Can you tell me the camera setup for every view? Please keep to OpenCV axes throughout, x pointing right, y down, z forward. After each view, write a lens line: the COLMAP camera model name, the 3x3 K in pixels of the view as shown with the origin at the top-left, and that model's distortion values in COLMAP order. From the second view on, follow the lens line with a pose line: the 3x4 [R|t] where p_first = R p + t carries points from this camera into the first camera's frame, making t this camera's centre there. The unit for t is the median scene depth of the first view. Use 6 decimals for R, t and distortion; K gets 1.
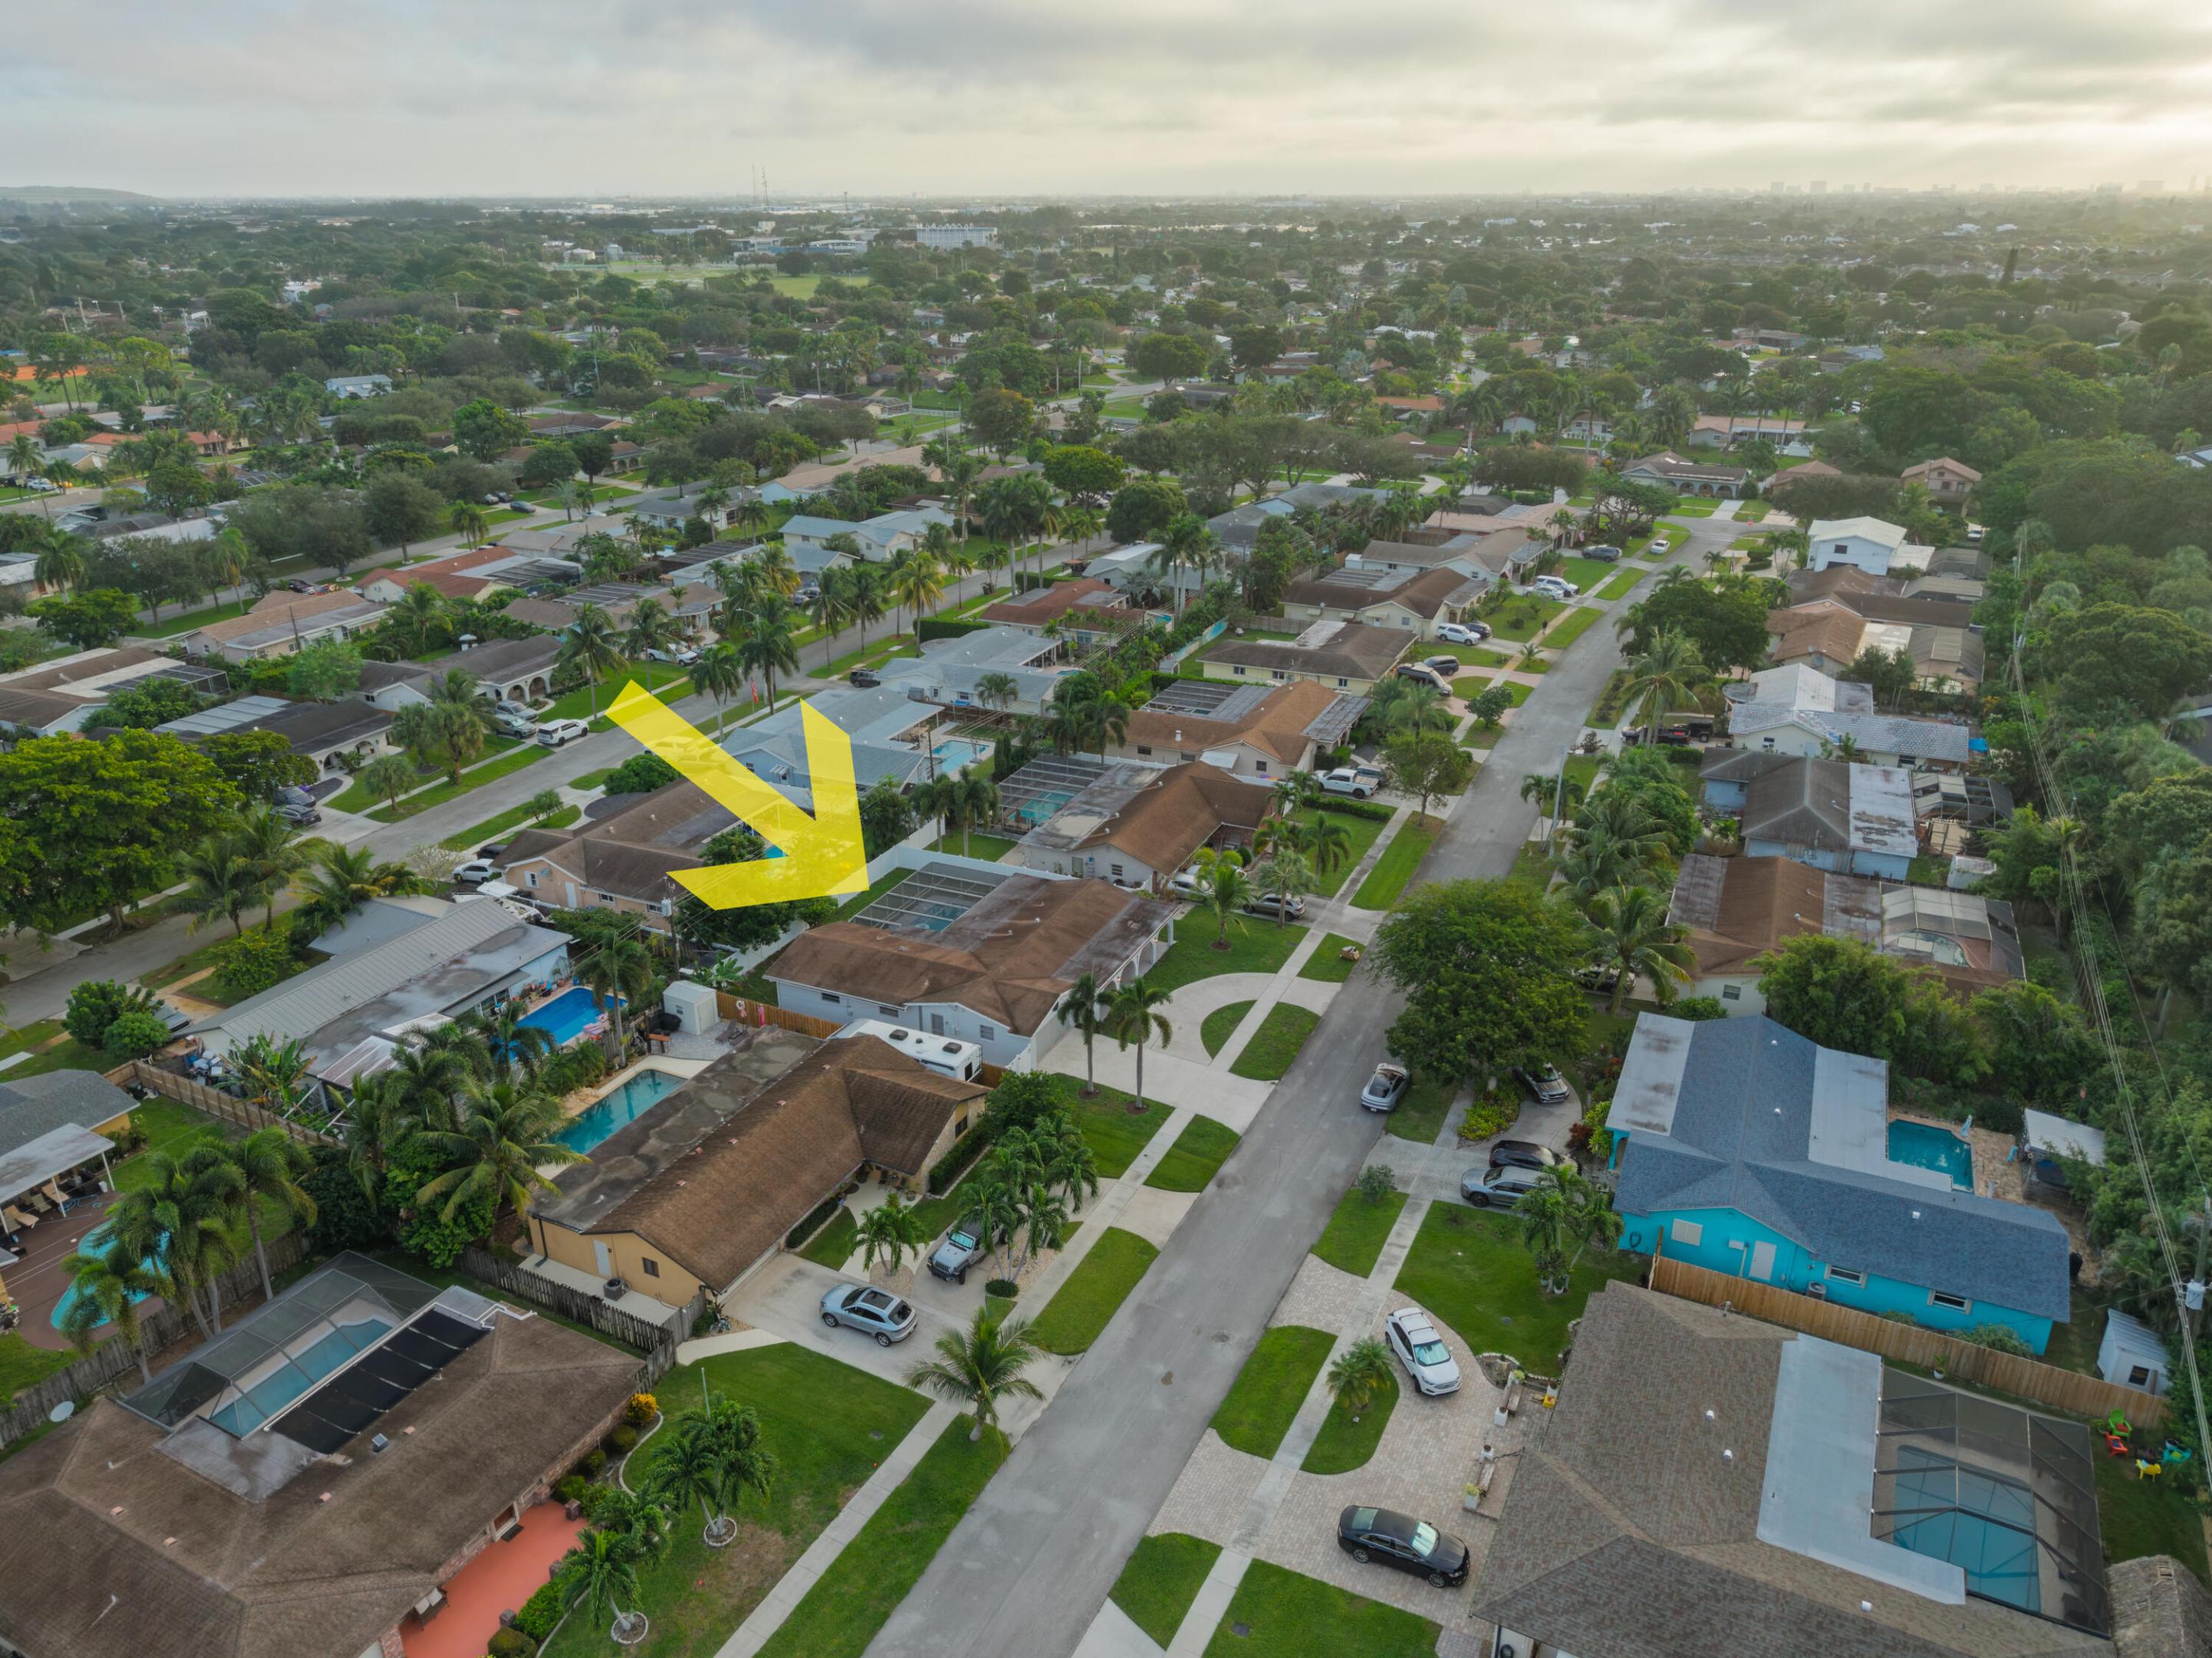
lens RADIAL K [[1549.6, 0, 1092.8], [0, 1549.6, 821.8], [0, 0, 1]] dist [0.016128, -0.006764]
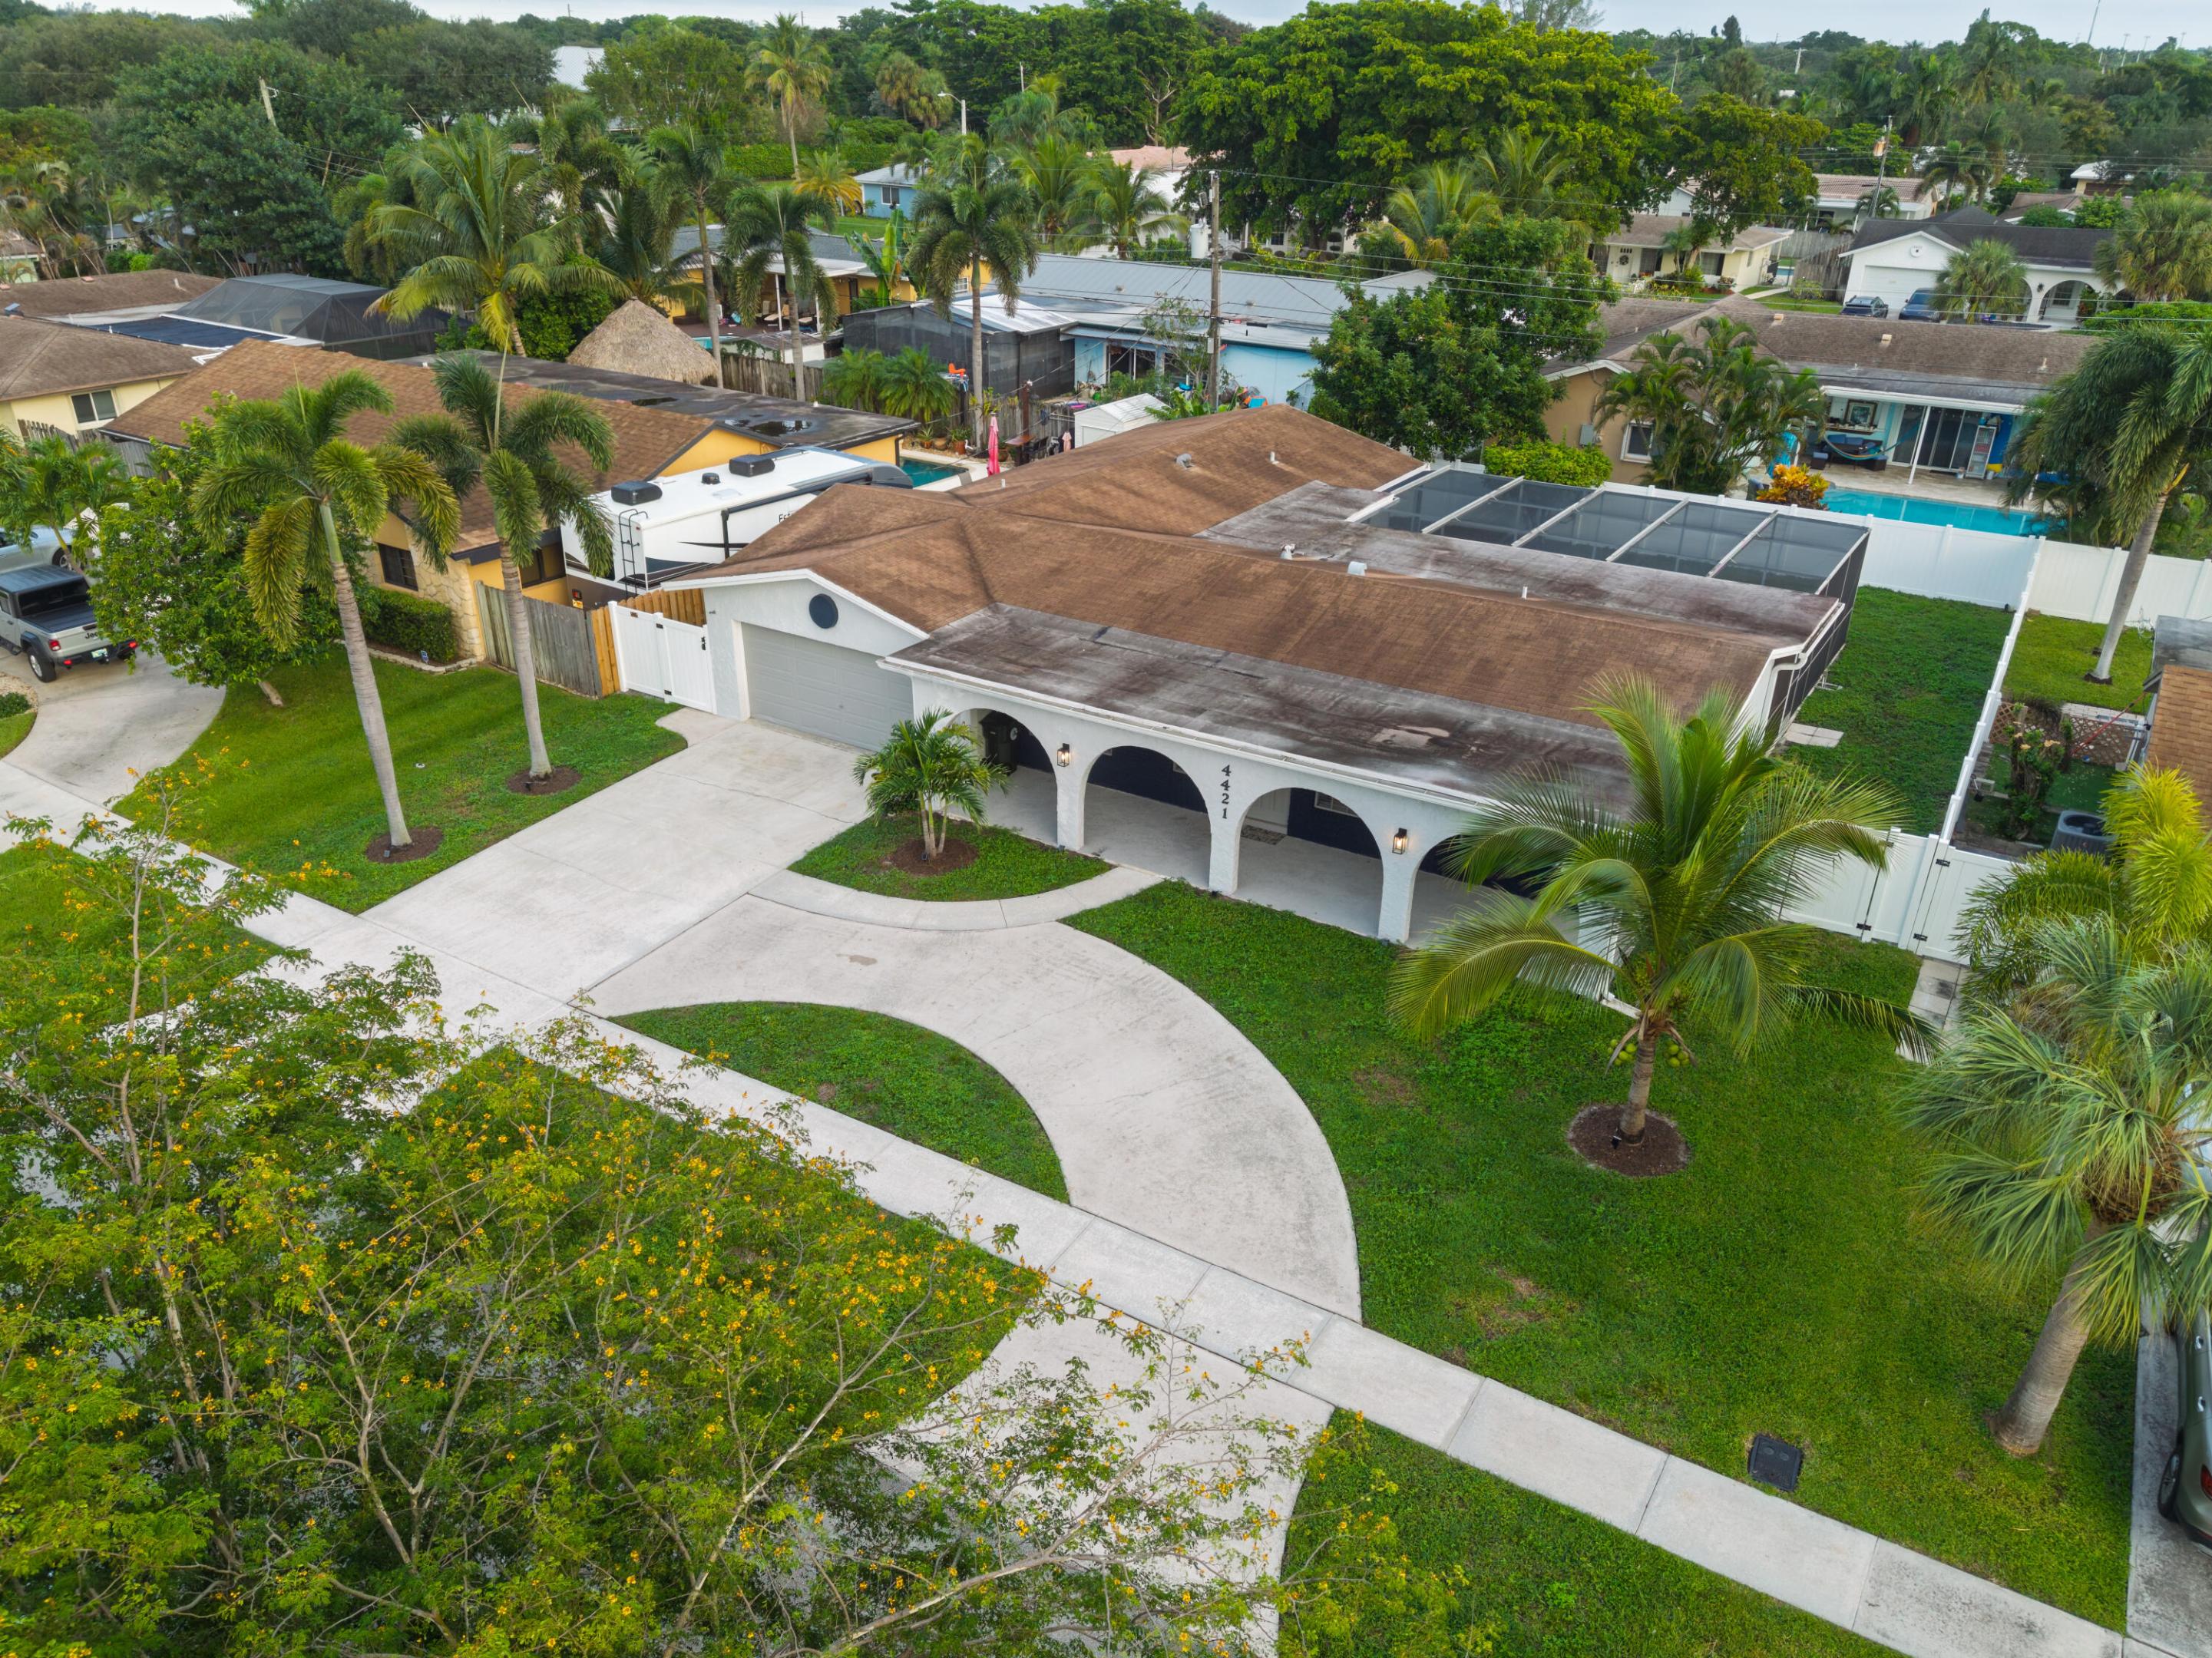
lens RADIAL K [[1612.9, 0, 1106.3], [0, 1612.9, 926.0], [0, 0, 1]] dist [0.041258, -0.055663]
pose [[-0.112171, 0.480575, -0.869750, 0.269658], [-0.398498, 0.780053, 0.482407, -0.010621], [0.910284, 0.400706, 0.104009, 0.993960]]
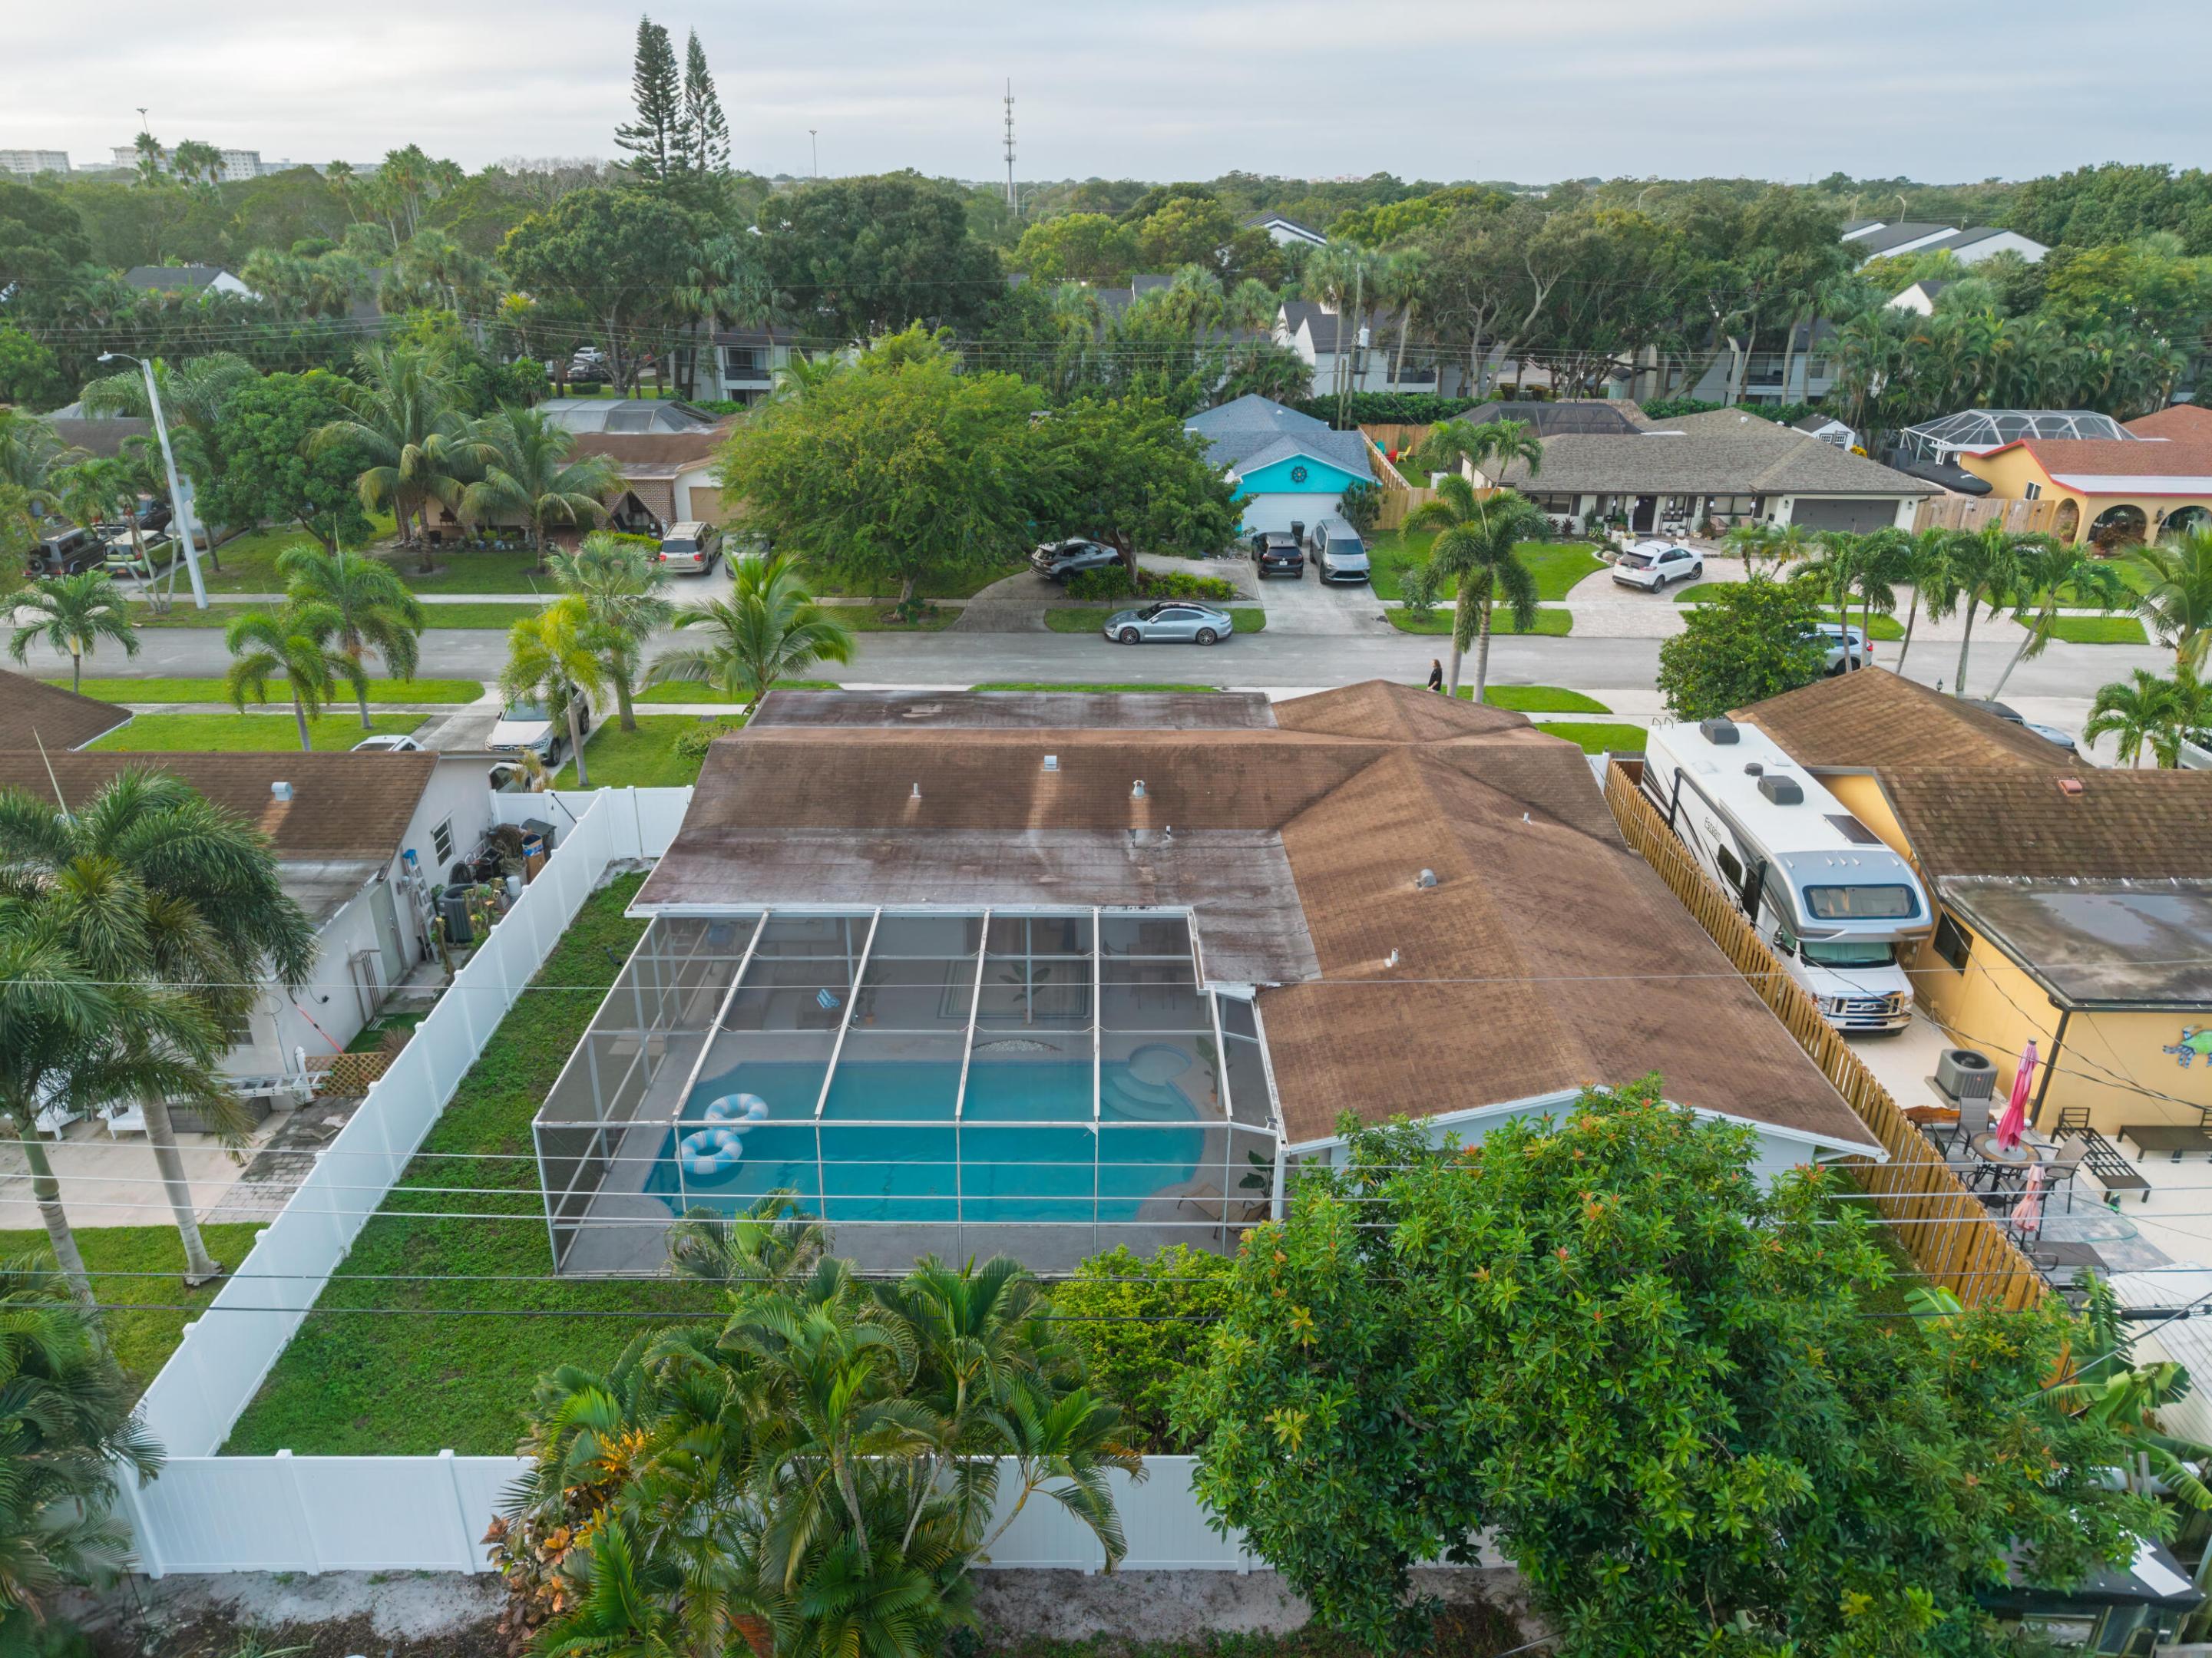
lens RADIAL K [[1489.0, 0, 1106.0], [0, 1489.0, 829.0], [0, 0, 1]] dist [0.027982, -0.026761]
pose [[-0.435483, -0.356373, 0.826652, -0.326561], [0.341602, 0.784192, 0.518026, -0.091136], [-0.832864, 0.507977, -0.219764, 1.113781]]
